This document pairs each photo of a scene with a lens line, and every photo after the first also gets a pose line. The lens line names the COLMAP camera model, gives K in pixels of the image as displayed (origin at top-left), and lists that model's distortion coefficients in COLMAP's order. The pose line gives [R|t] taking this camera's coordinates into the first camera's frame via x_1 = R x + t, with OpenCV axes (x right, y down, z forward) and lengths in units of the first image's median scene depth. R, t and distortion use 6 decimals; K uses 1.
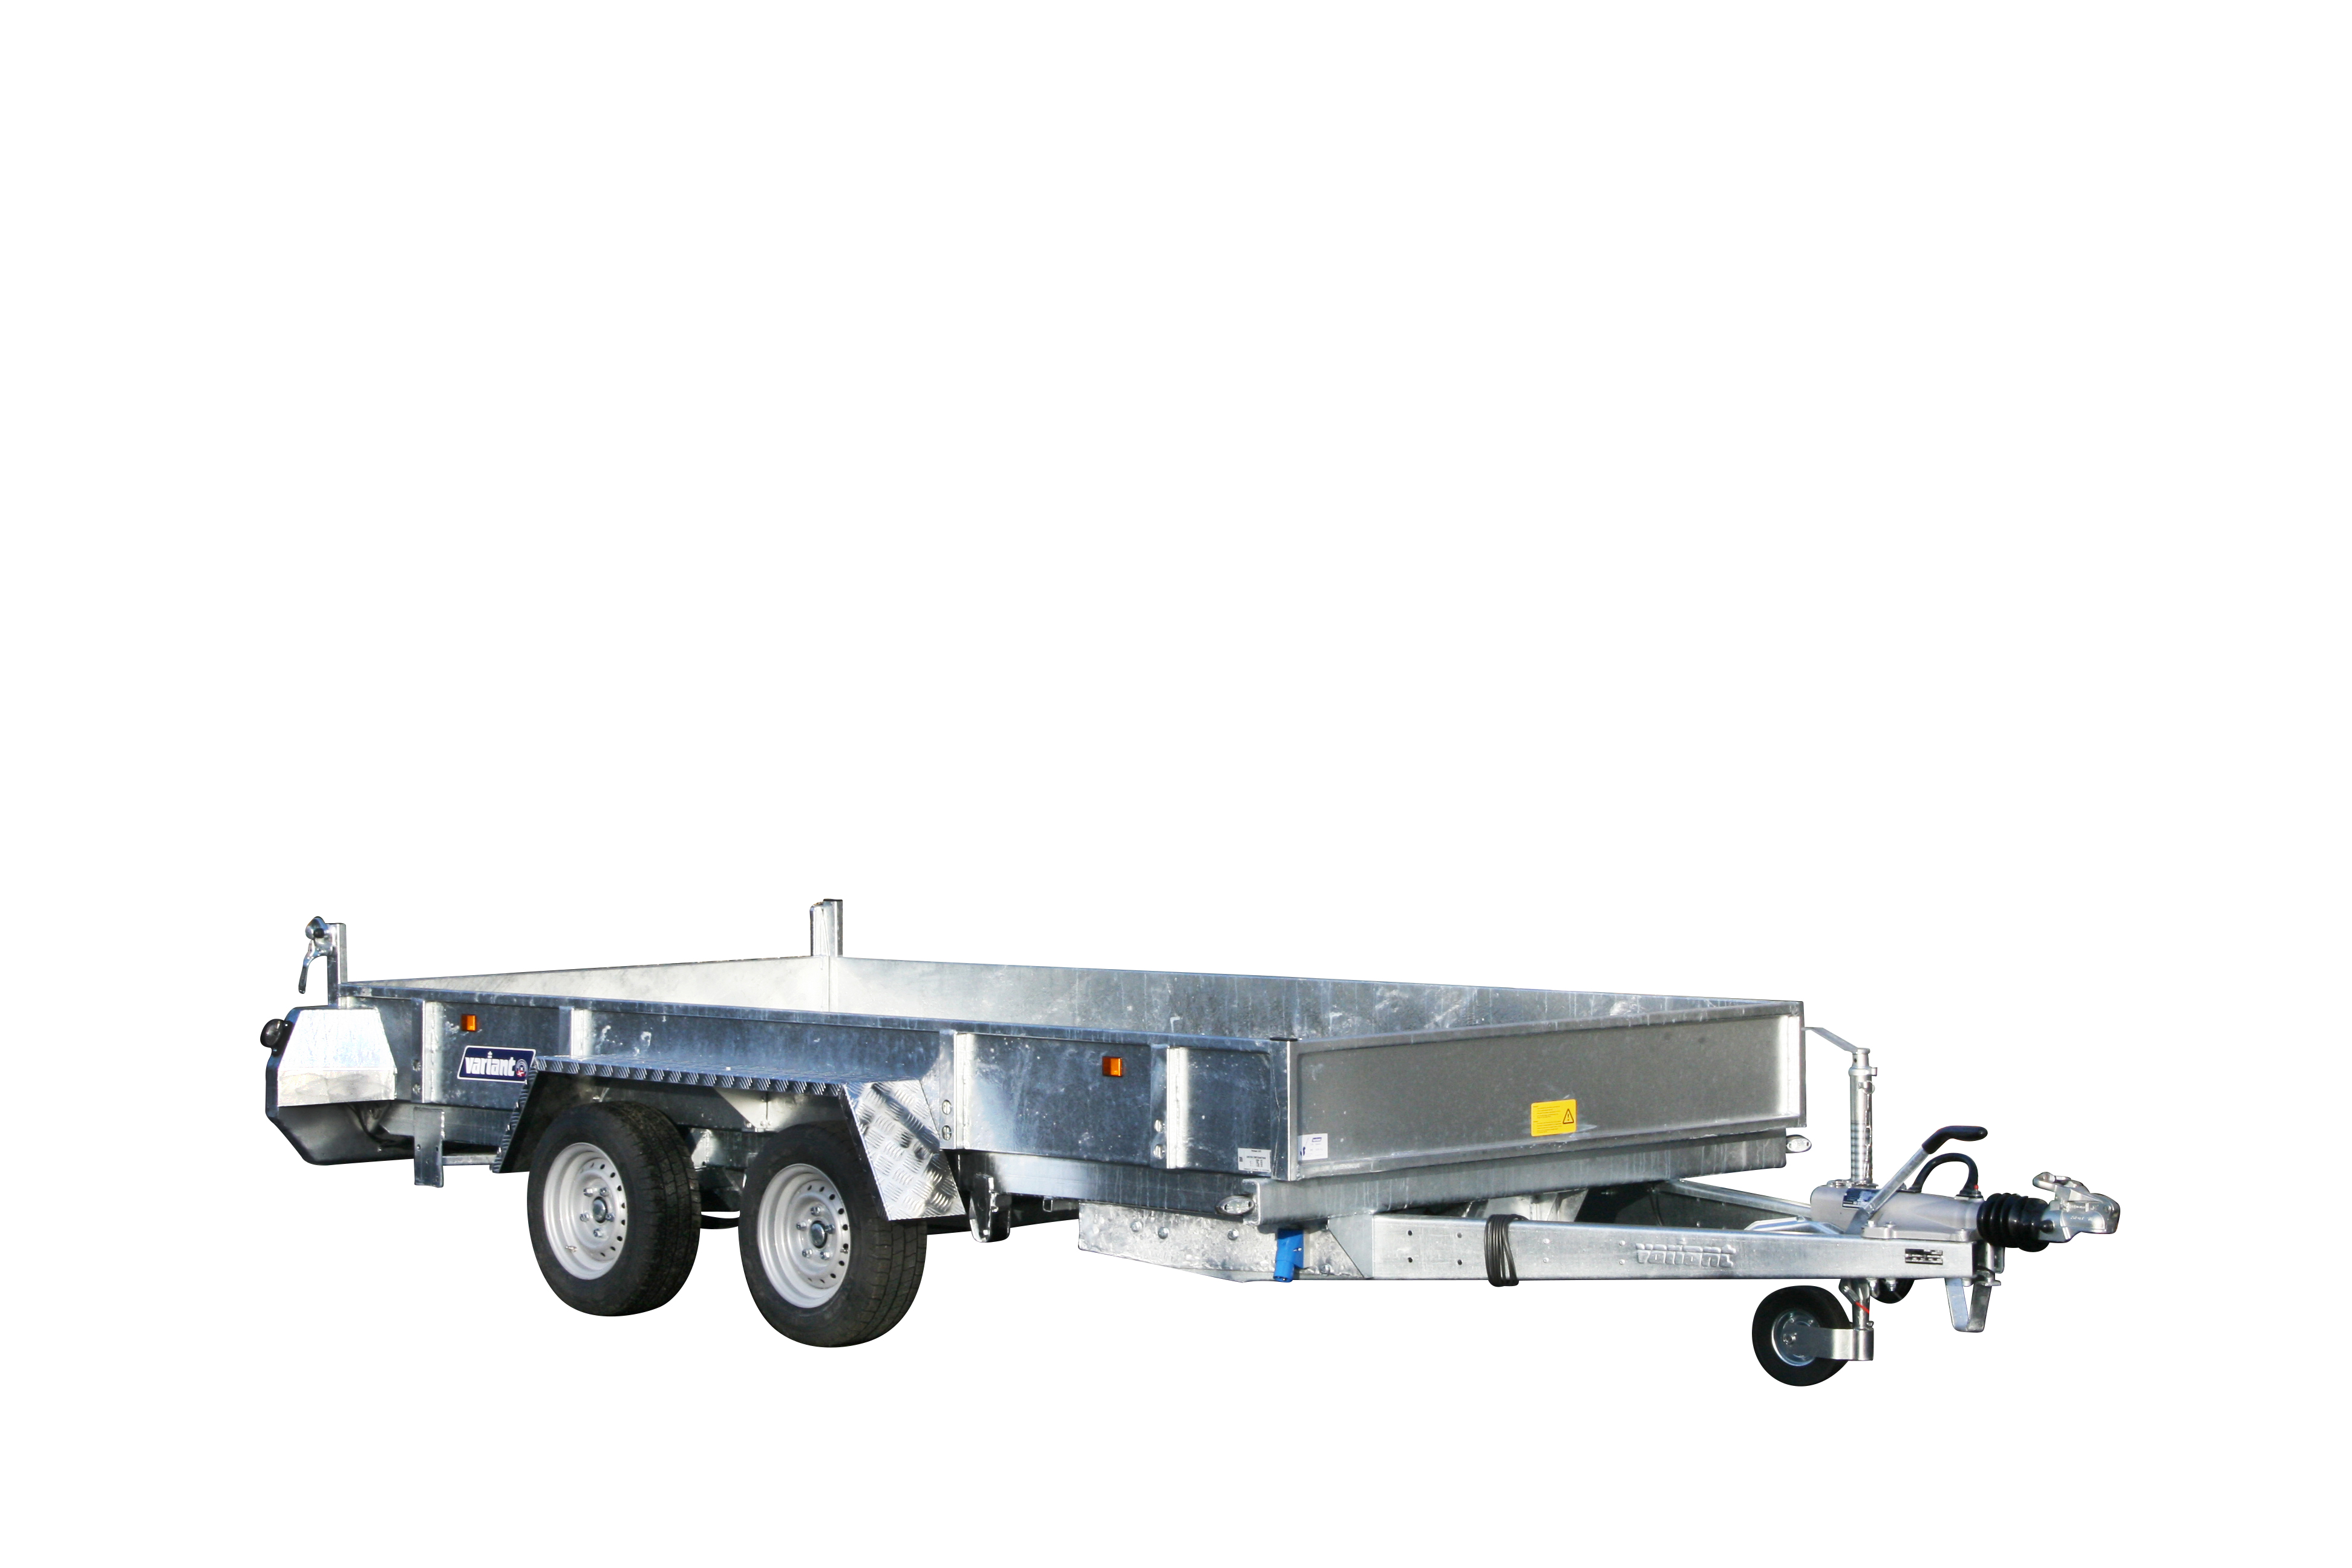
lens RADIAL K [[5265.4, 0, 1176.0], [0, 5265.4, 784.0], [0, 0, 1]] dist [-0.021833, -0.097713]
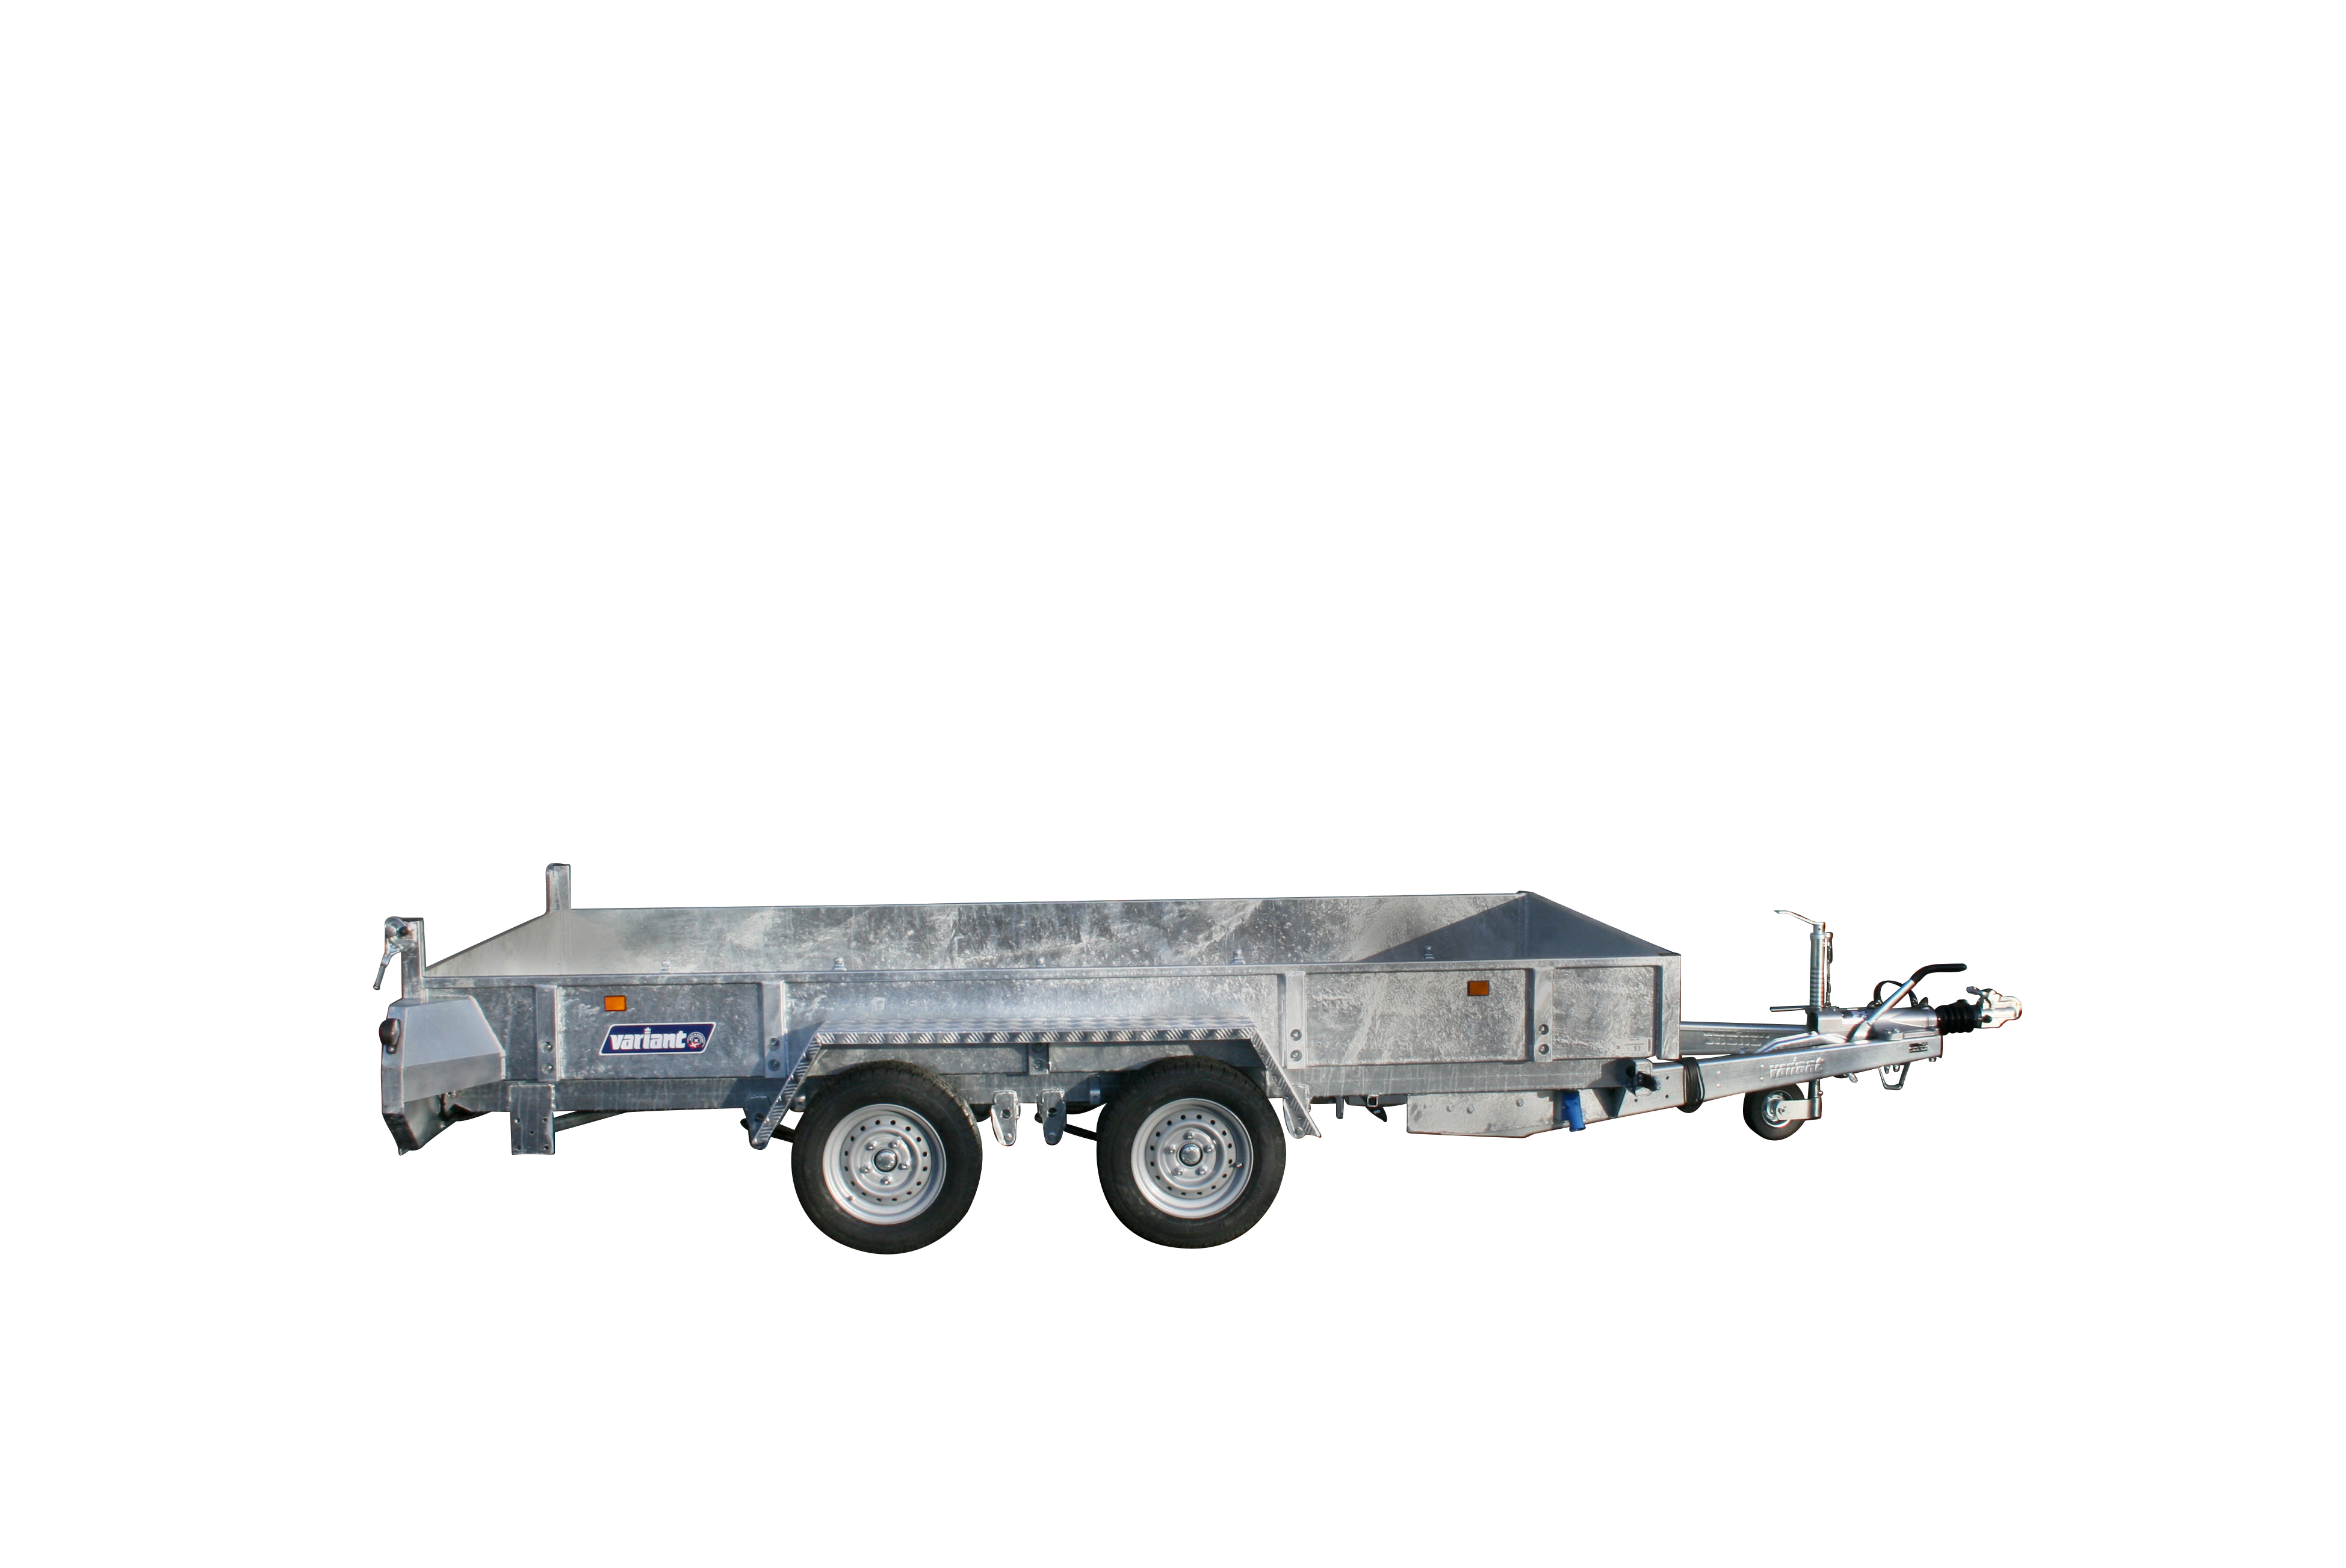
lens RADIAL K [[1989.4, 0, 1173.0], [0, 1989.4, 784.0], [0, 0, 1]] dist [-0.108332, 0.001657]
pose [[0.637964, -0.035329, 0.769255, -0.376918], [0.017103, 0.999351, 0.031712, -0.011154], [-0.769876, -0.007075, 0.638154, 0.657884]]
